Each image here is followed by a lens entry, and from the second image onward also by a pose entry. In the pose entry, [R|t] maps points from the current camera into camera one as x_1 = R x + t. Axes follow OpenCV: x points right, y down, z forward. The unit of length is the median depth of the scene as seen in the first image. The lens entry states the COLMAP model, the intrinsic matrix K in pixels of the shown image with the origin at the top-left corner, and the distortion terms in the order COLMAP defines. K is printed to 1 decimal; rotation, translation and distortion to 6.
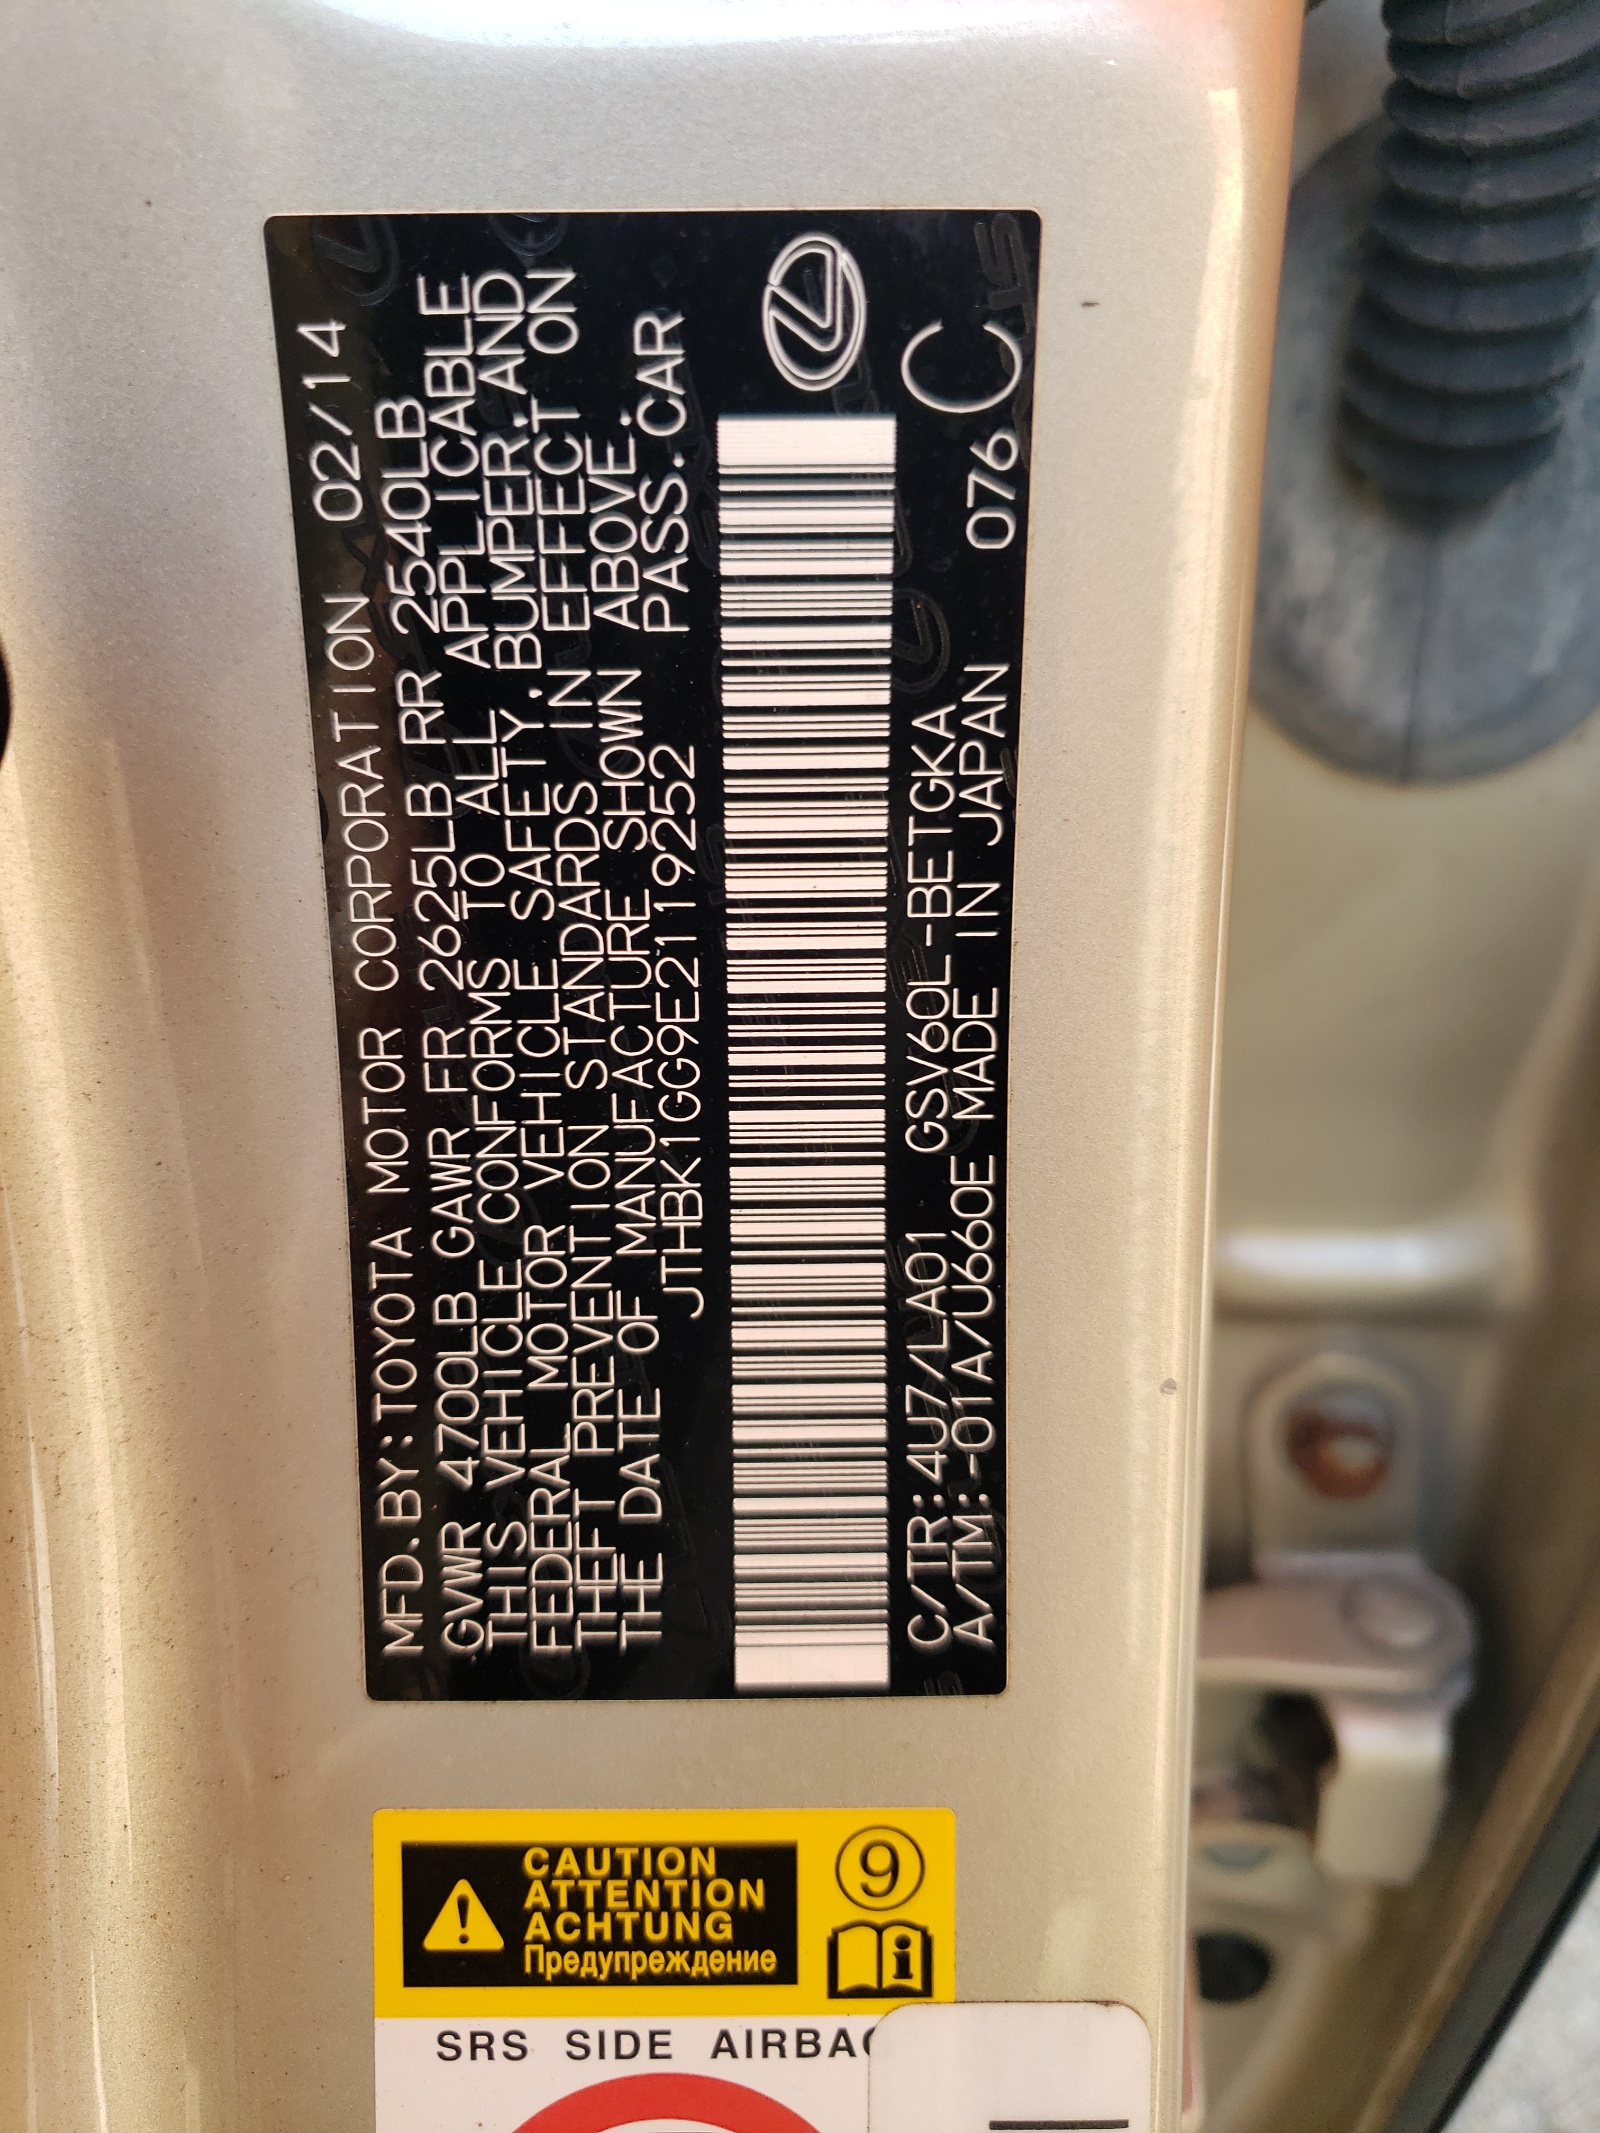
lens RADIAL K [[1620.9, 0, 798.9], [0, 1620.9, 1065.3], [0, 0, 1]] dist [-0.061429, -0.001511]
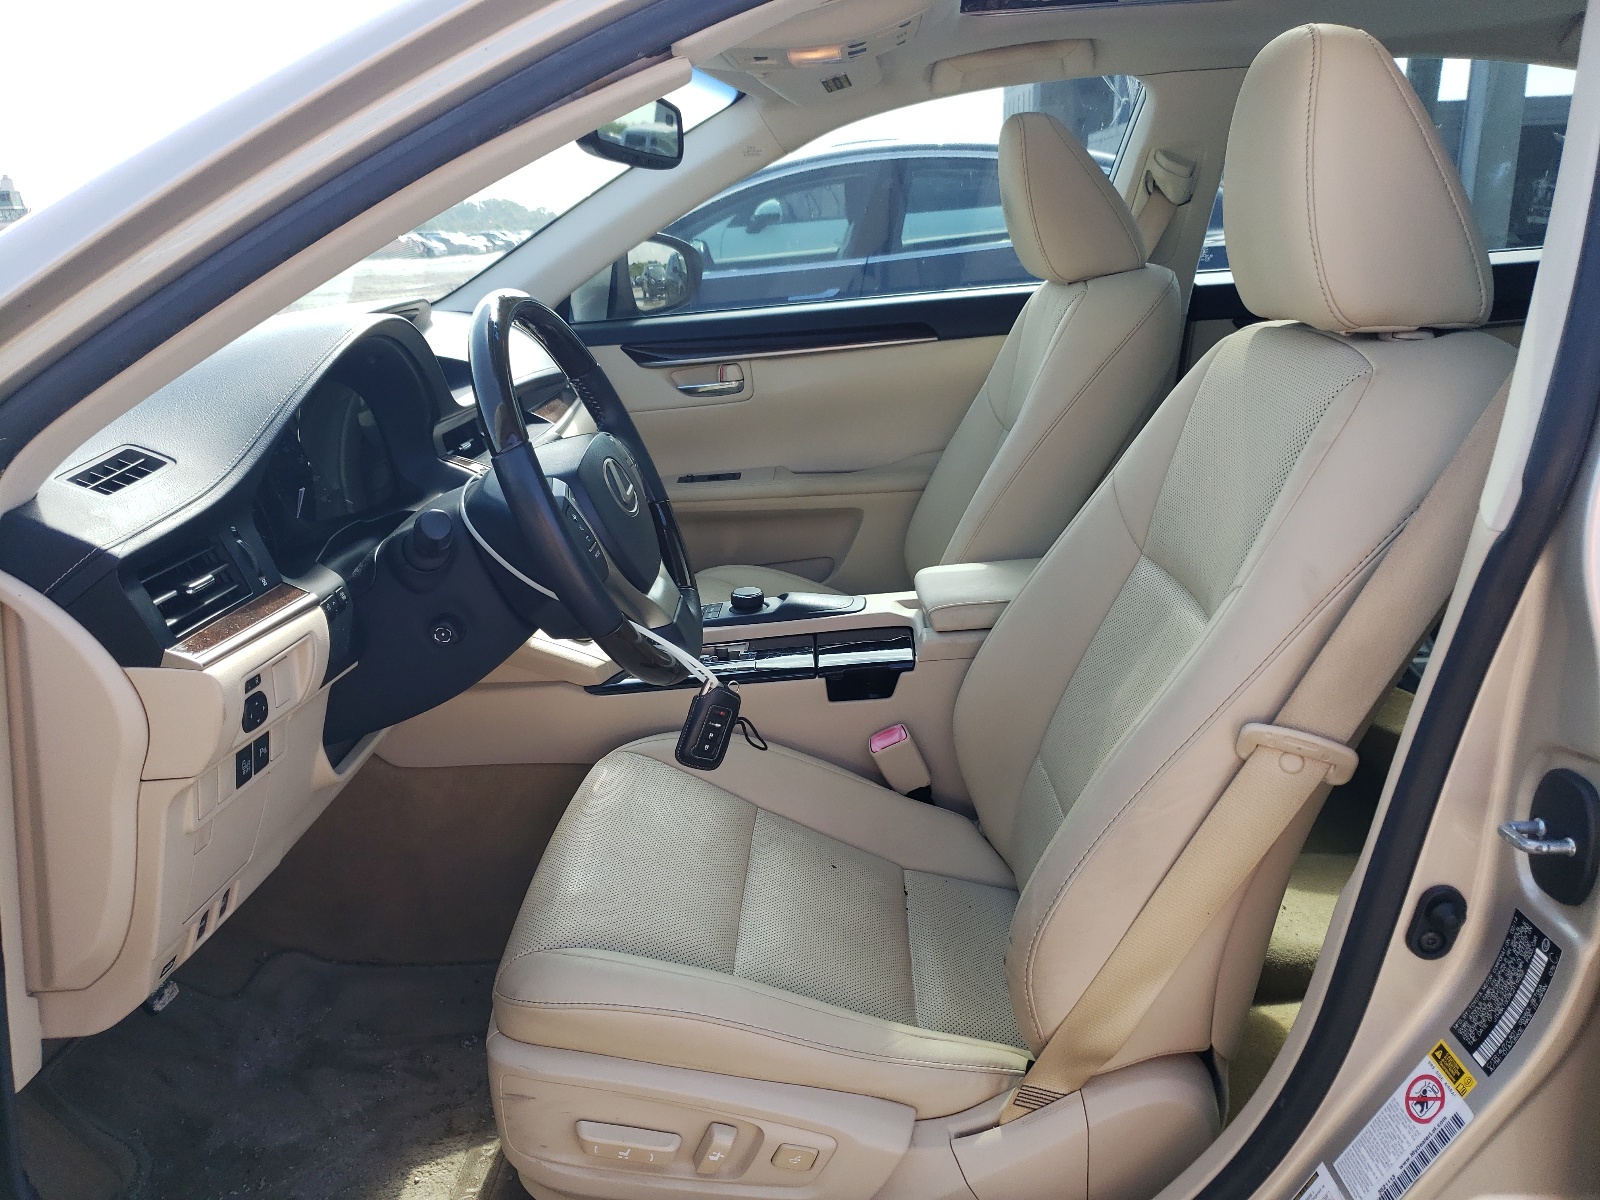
lens RADIAL K [[1215.9, 0, 799.6], [0, 1215.9, 599.4], [0, 0, 1]] dist [-0.061429, -0.001511]
pose [[0.062334, 0.352063, -0.933898, 5.043903], [-0.463367, 0.838968, 0.285348, -1.914488], [0.883971, 0.414951, 0.215431, -4.860531]]
